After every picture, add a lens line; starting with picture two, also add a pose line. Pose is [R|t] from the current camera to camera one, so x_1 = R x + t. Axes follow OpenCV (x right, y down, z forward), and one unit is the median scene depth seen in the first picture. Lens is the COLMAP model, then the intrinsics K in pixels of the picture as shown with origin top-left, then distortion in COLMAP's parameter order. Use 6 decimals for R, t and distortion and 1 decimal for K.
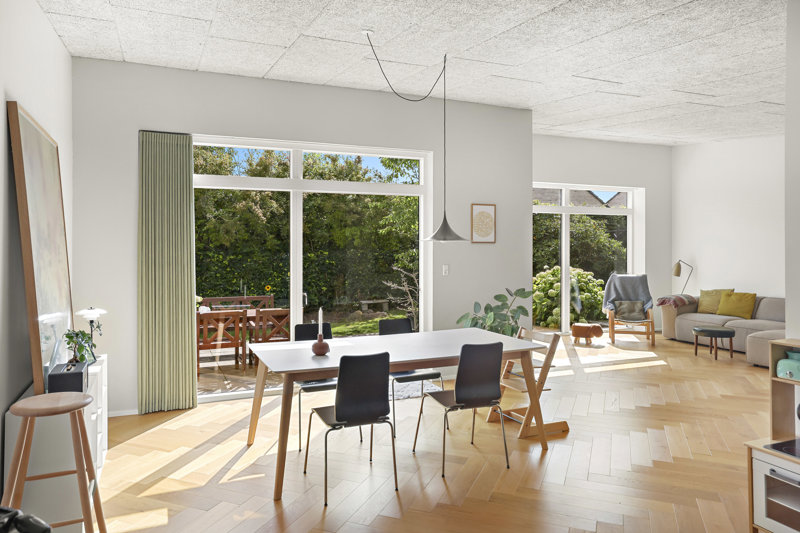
lens RADIAL K [[558.6, 0, 398.8], [0, 558.6, 260.3], [0, 0, 1]] dist [0.029871, 0.001882]
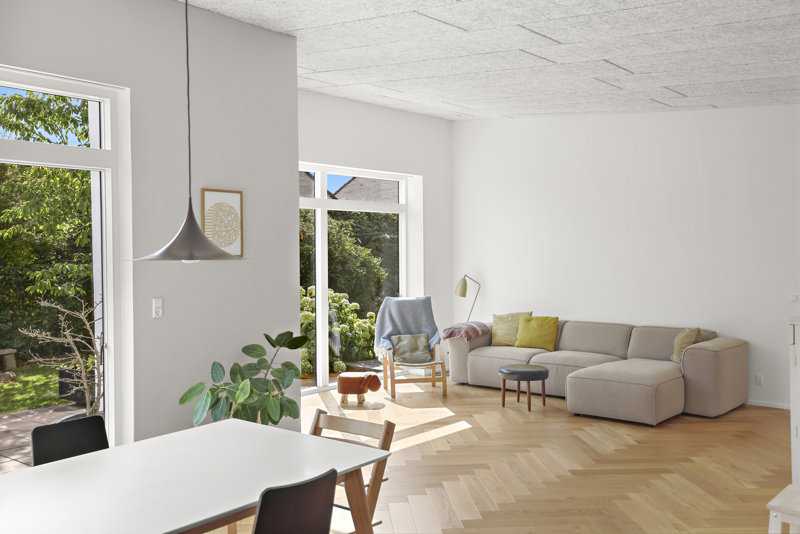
lens RADIAL K [[752.6, 0, 392.6], [0, 752.6, 268.3], [0, 0, 1]] dist [0.049563, 0.000000]
pose [[0.897891, -0.018181, 0.439842, -0.025317], [0.020460, 0.999791, -0.000440, -0.011826], [-0.439742, 0.009394, 0.898075, 0.167716]]
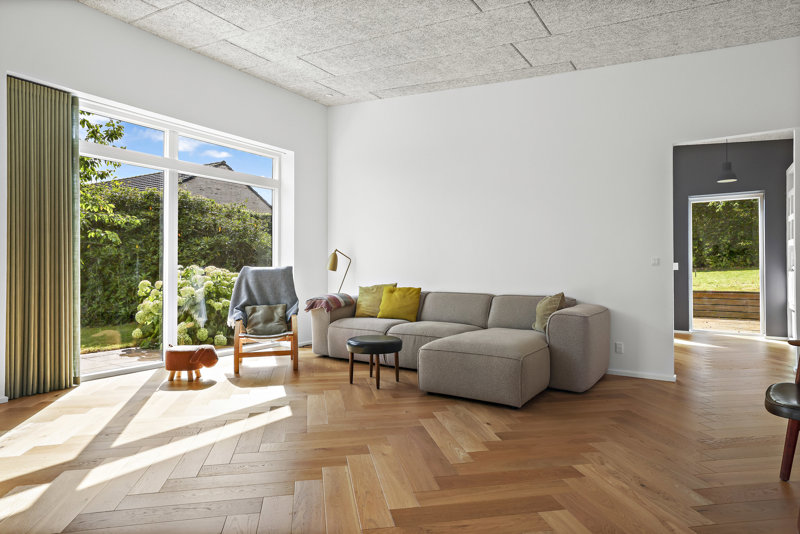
lens RADIAL K [[447.0, 0, 400.1], [0, 447.0, 267.5], [0, 0, 1]] dist [-0.015507, -0.000539]
pose [[0.844448, 0.003151, 0.535628, 0.274512], [0.014328, 0.999492, -0.028469, 0.047250], [-0.535446, 0.031715, 0.843974, 0.488764]]
